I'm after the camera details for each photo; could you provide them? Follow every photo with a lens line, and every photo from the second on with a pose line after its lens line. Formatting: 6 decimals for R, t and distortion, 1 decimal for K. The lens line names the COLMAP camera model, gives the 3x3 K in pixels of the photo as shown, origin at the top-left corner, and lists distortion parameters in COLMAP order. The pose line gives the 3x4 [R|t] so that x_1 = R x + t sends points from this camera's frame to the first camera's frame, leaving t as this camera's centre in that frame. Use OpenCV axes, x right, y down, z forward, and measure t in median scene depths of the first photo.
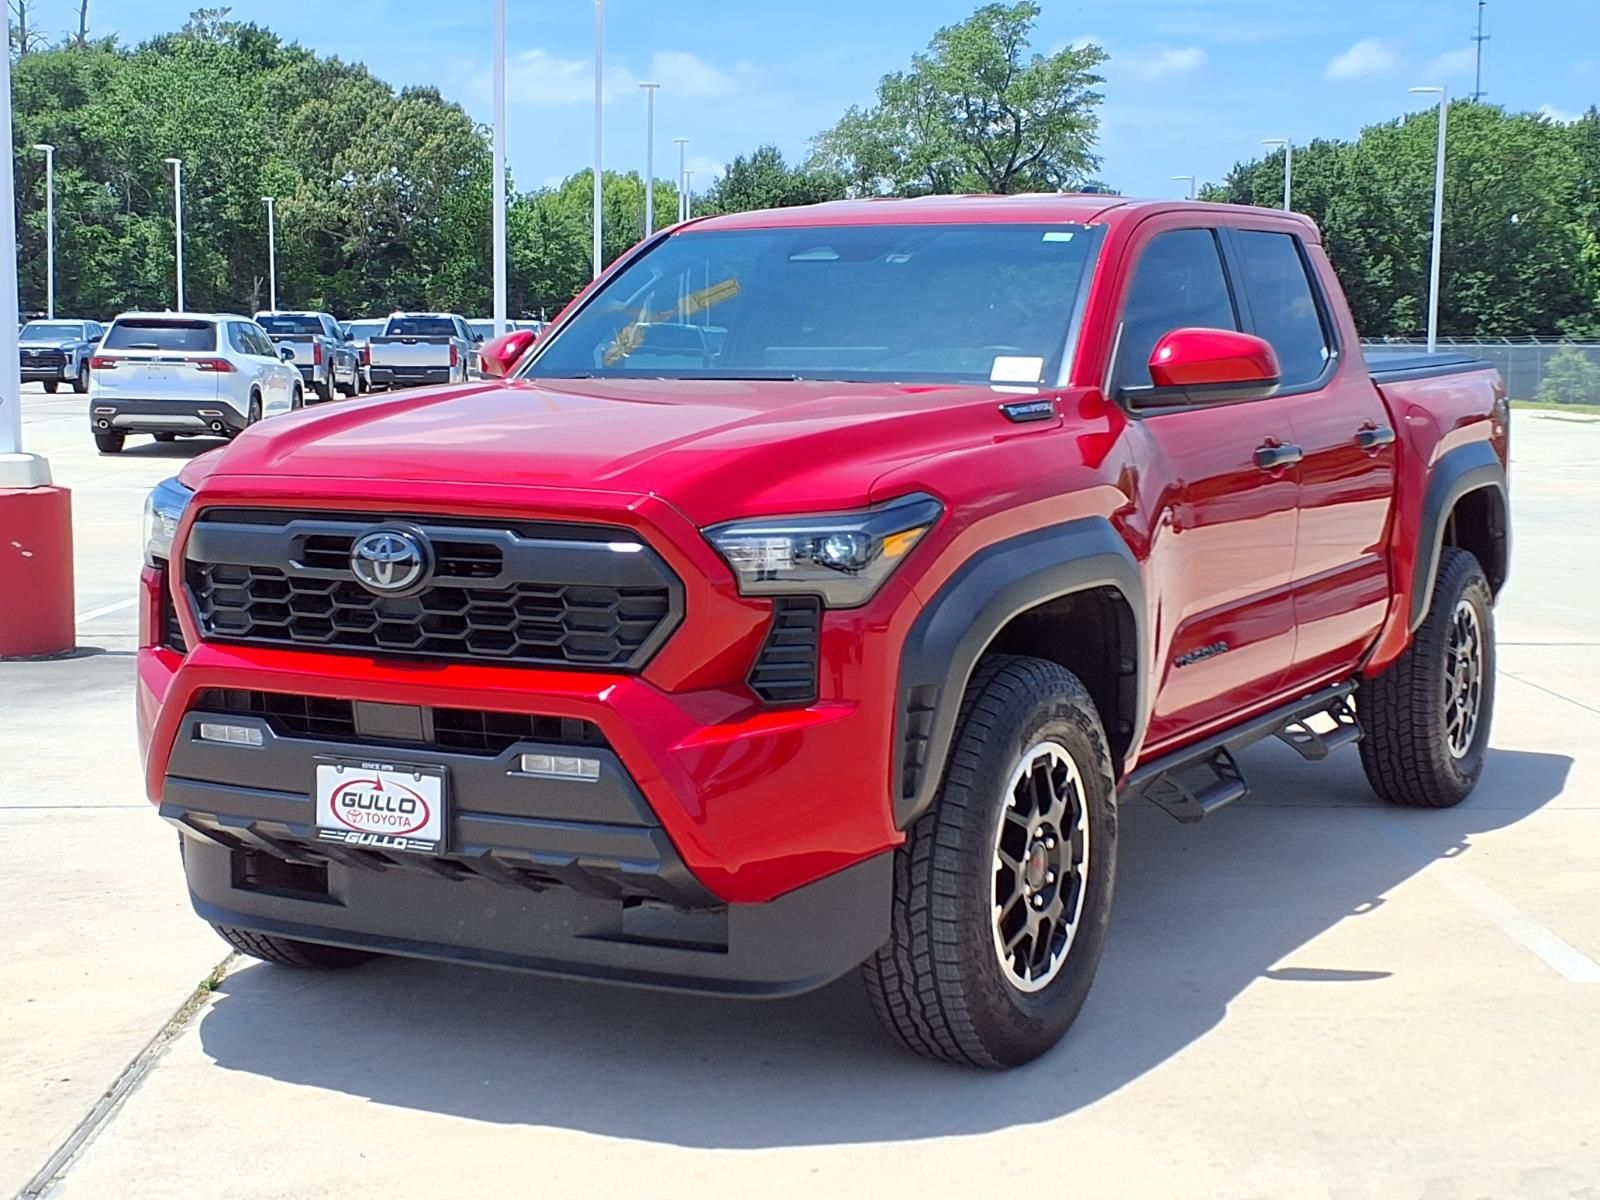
lens RADIAL K [[2415.9, 0, 800.0], [0, 2415.9, 600.0], [0, 0, 1]] dist [0.374130, -1.619184]
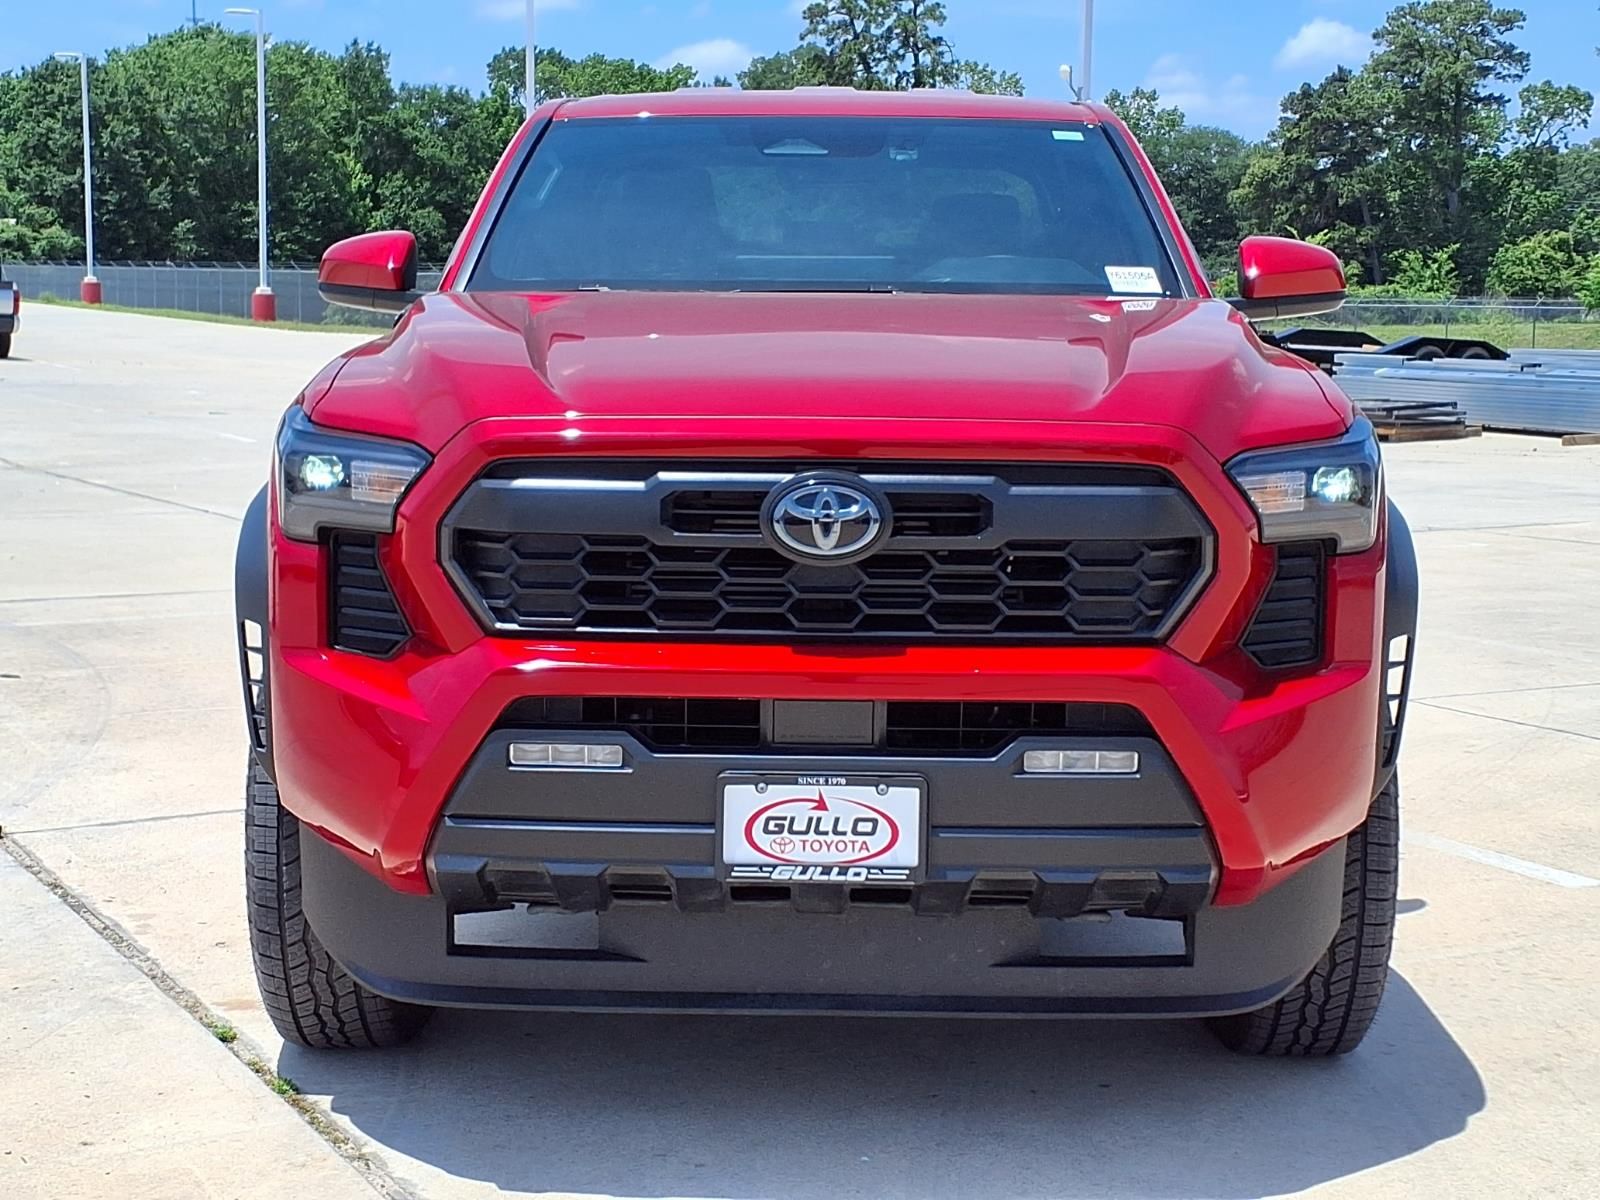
lens RADIAL K [[2415.9, 0, 800.0], [0, 2415.9, 600.0], [0, 0, 1]] dist [0.374130, -1.619184]
pose [[0.883505, -0.054801, 0.465205, -0.540759], [0.040785, 0.998361, 0.040148, -0.022037], [-0.466643, -0.016497, 0.884292, 0.309598]]
